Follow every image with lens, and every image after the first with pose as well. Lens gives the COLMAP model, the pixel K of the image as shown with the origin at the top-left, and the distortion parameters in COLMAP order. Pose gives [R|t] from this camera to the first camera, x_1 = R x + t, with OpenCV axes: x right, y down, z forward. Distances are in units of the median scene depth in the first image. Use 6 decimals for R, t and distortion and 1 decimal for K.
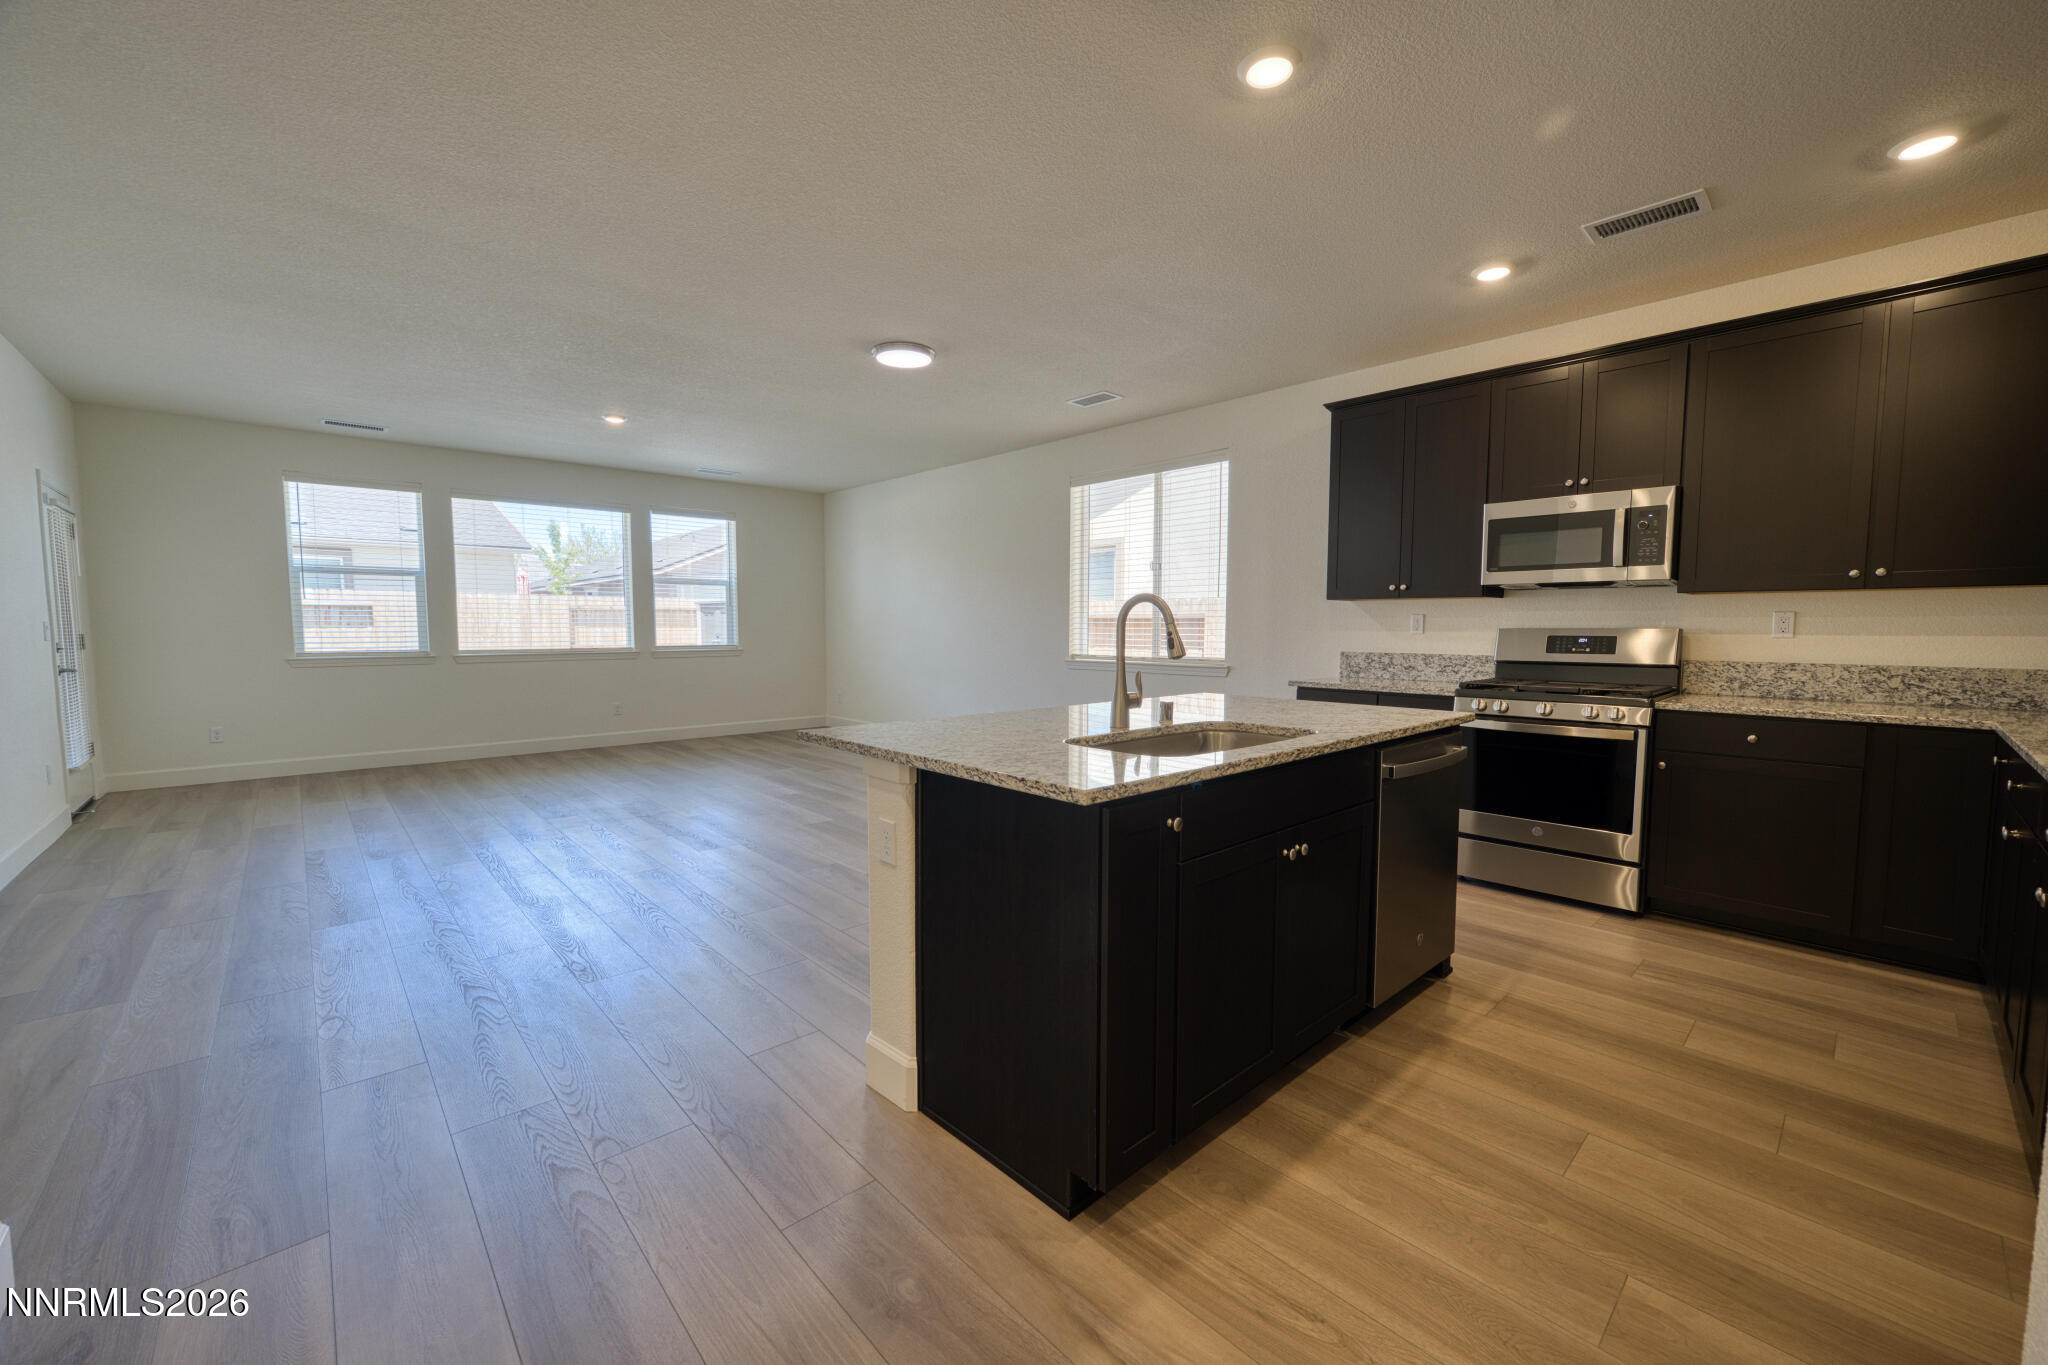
lens RADIAL K [[822.5, 0, 1030.4], [0, 822.5, 687.0], [0, 0, 1]] dist [-0.007162, 0.000650]
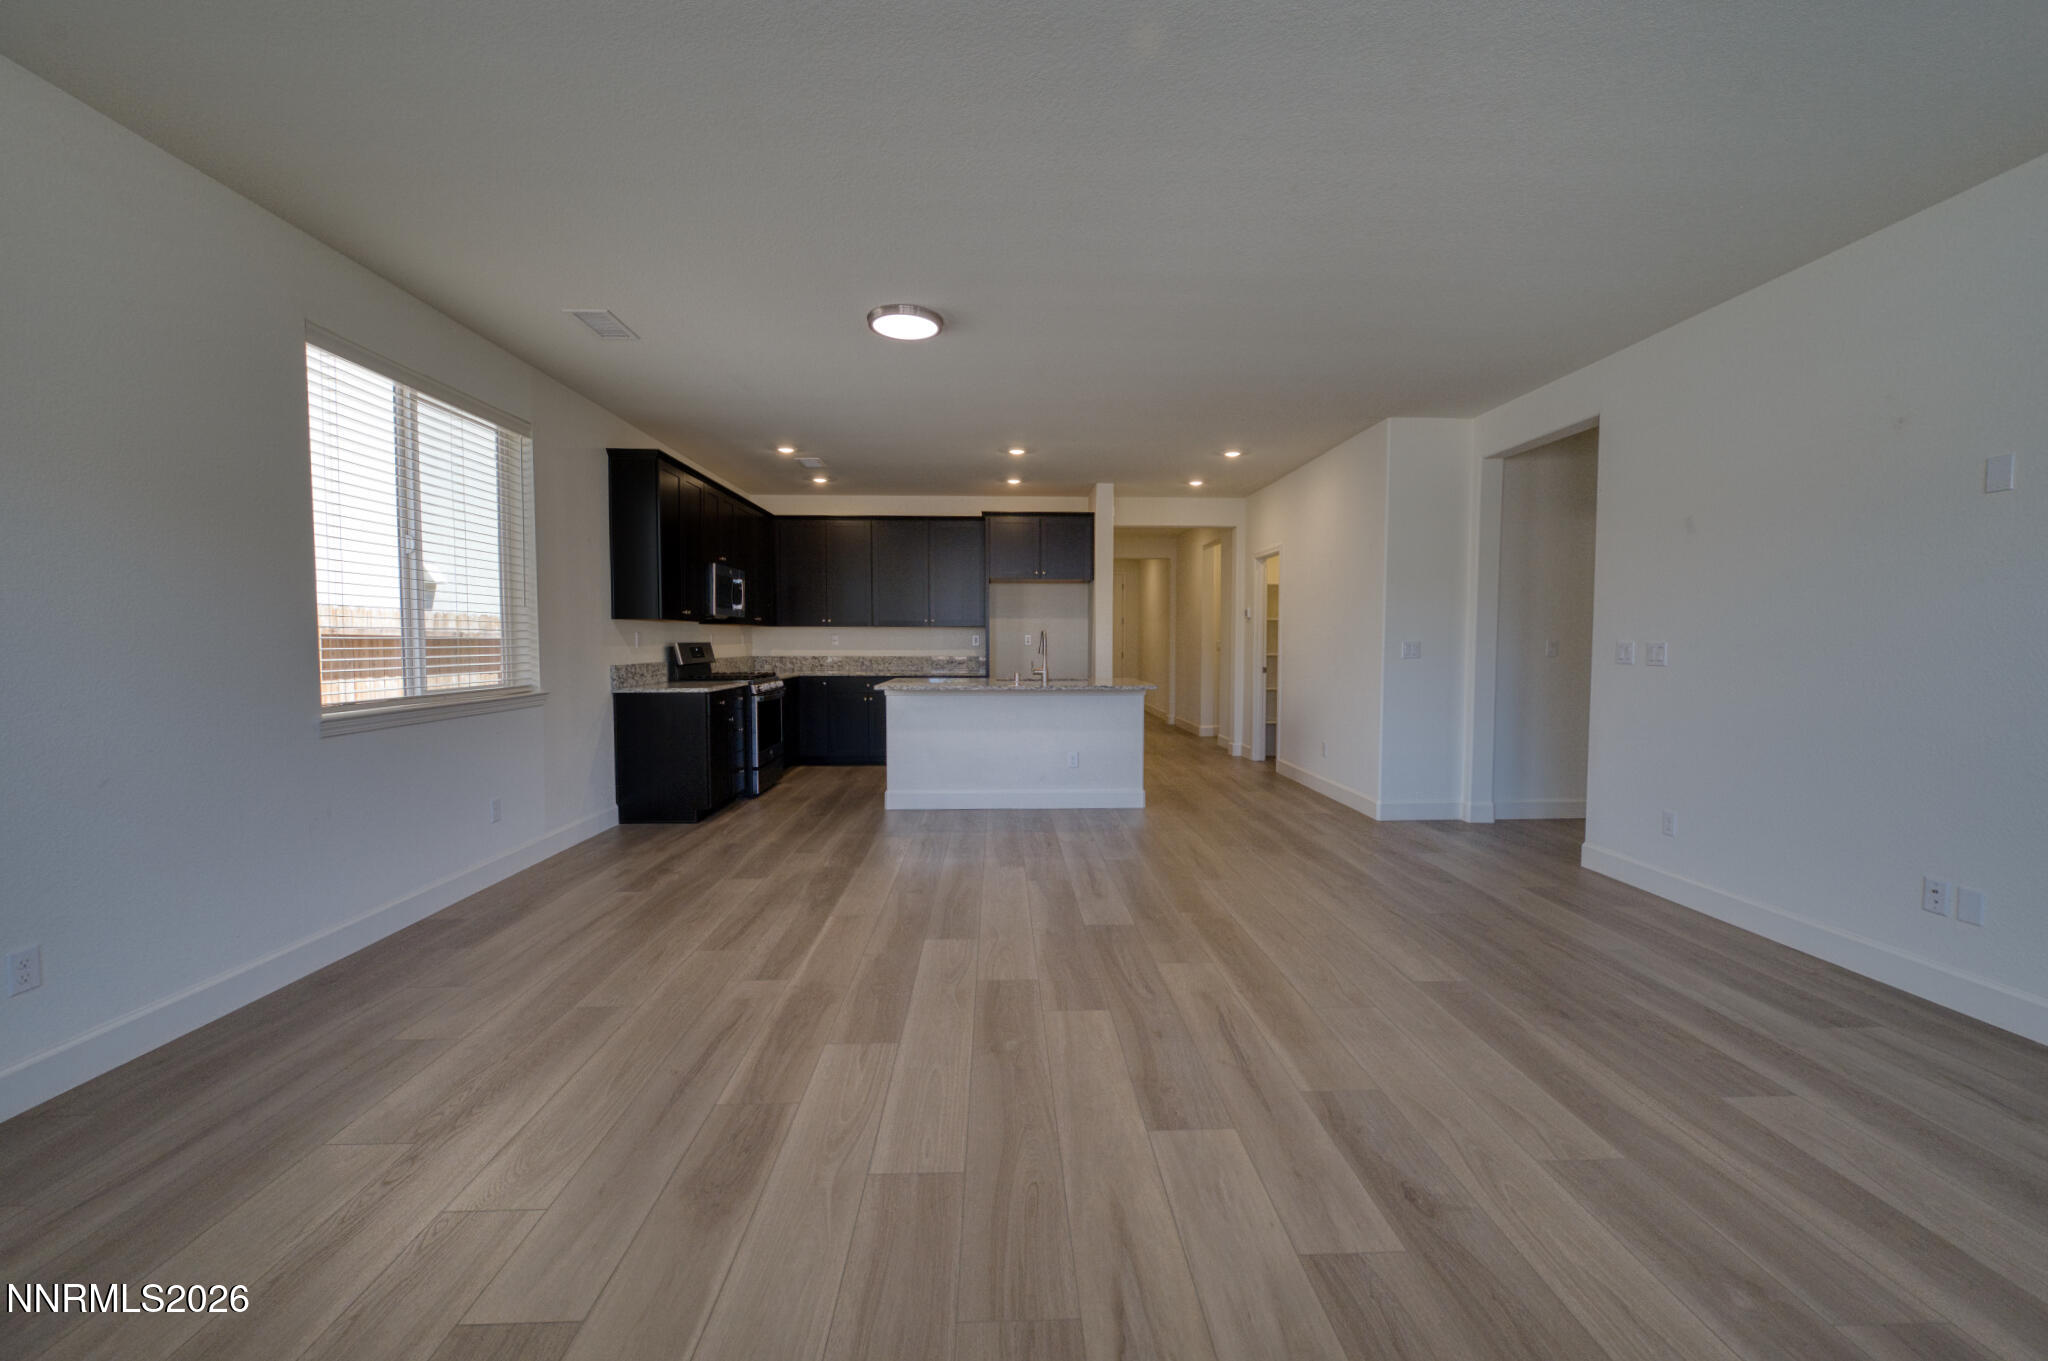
lens RADIAL K [[822.5, 0, 1030.4], [0, 822.5, 685.0], [0, 0, 1]] dist [-0.007162, 0.000650]
pose [[-0.761718, -0.040341, 0.646651, -0.709835], [0.042897, 0.992730, 0.112461, -0.110203], [-0.646487, 0.113403, -0.754450, 1.399770]]
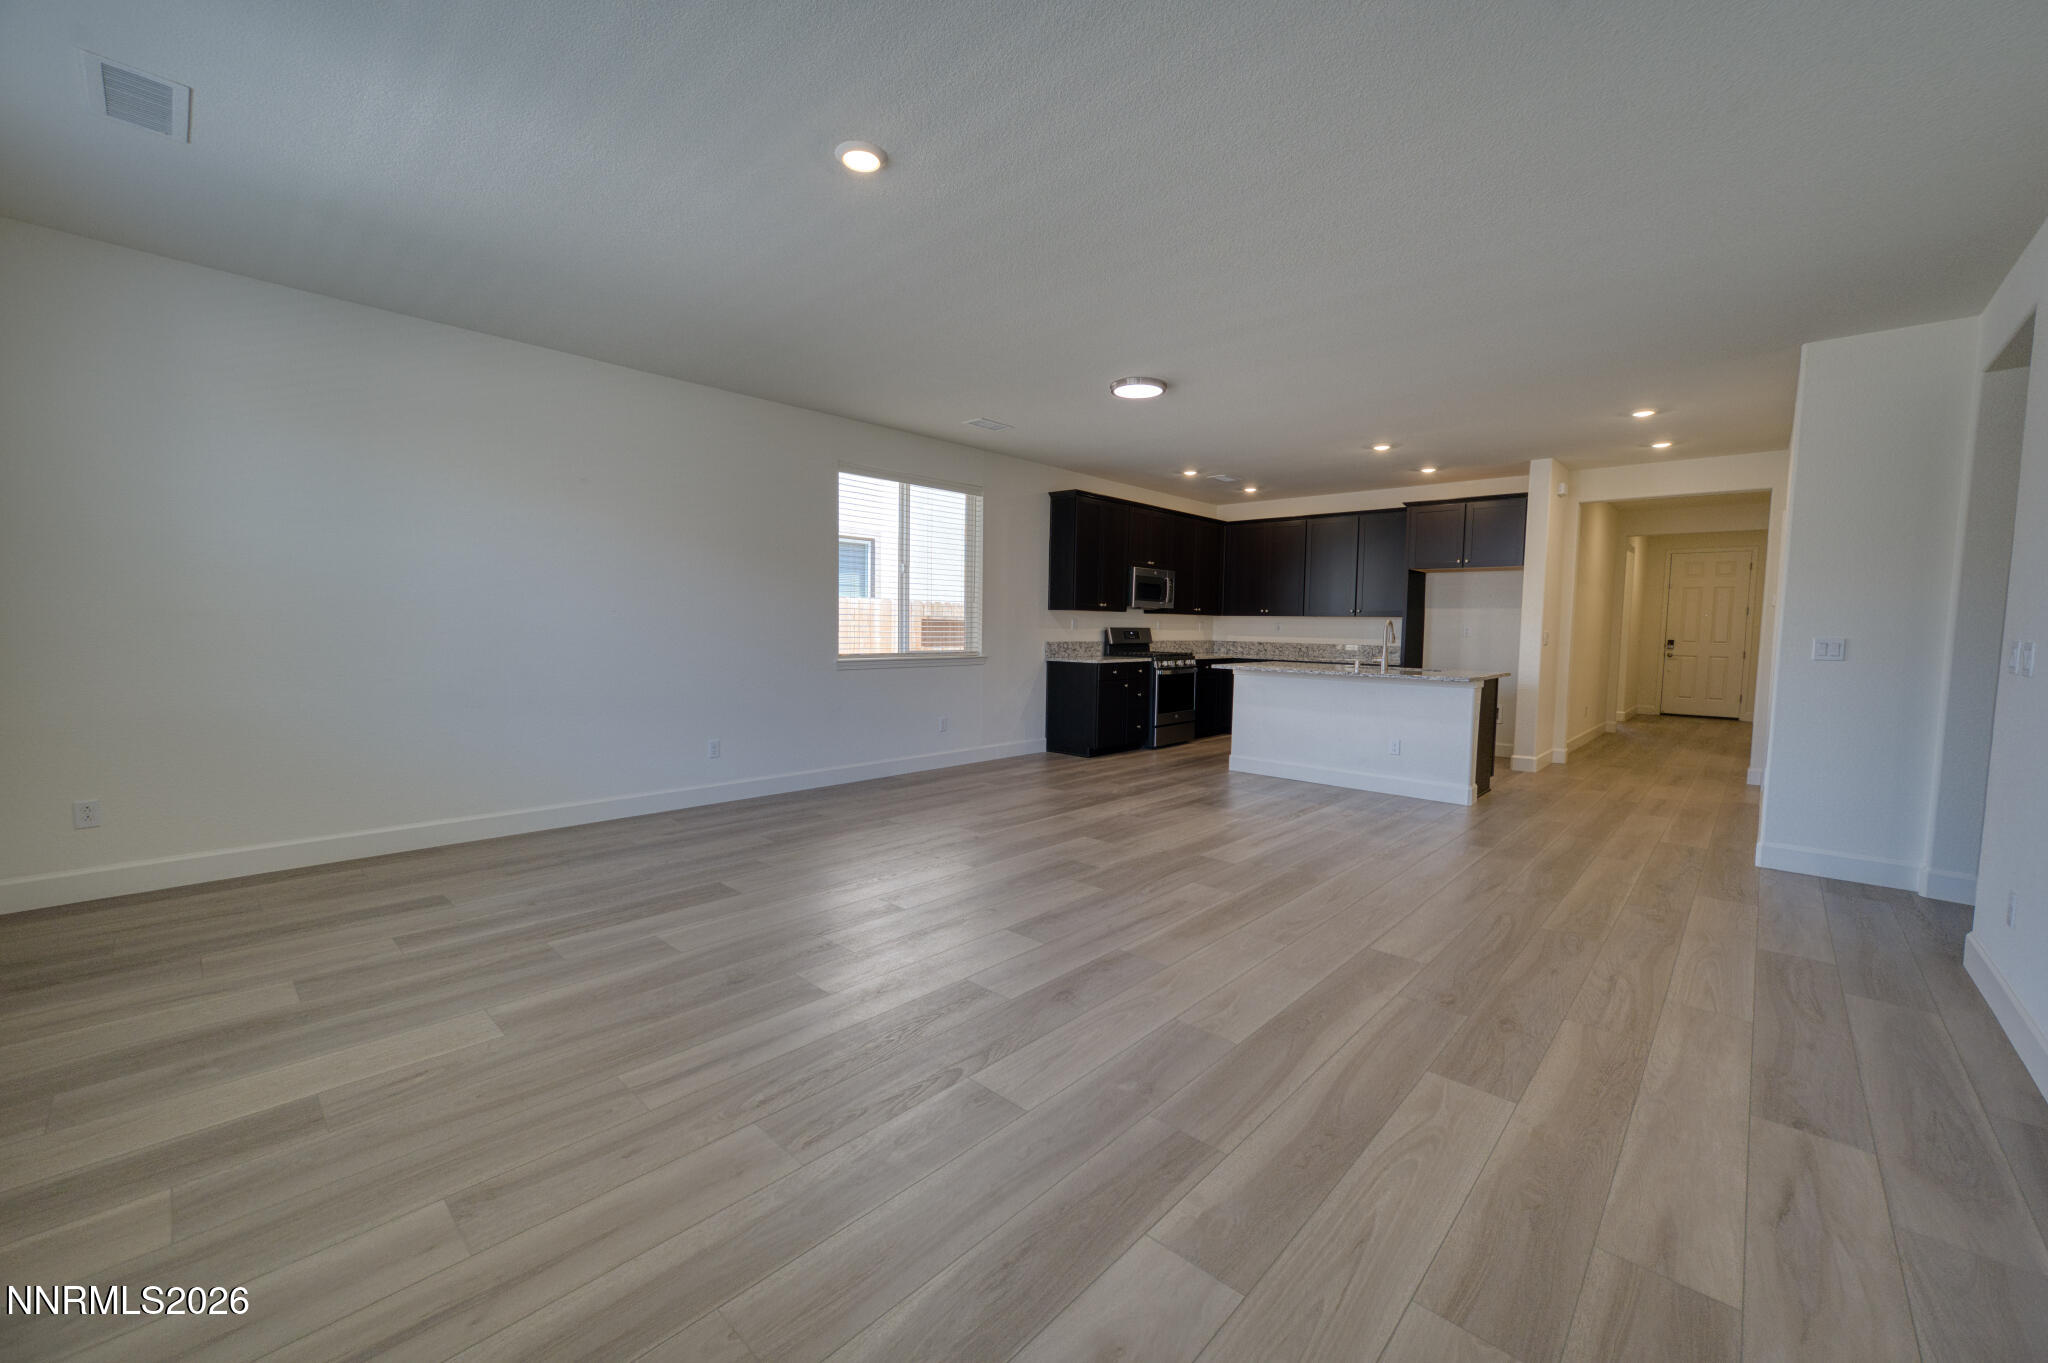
lens RADIAL K [[814.3, 0, 1033.7], [0, 814.3, 681.3], [0, 0, 1]] dist [0.000306, 0.000143]
pose [[-0.085247, -0.075798, 0.993473, -1.123058], [0.055355, 0.995202, 0.080680, -0.090346], [-0.994821, 0.061871, -0.080642, 1.103486]]
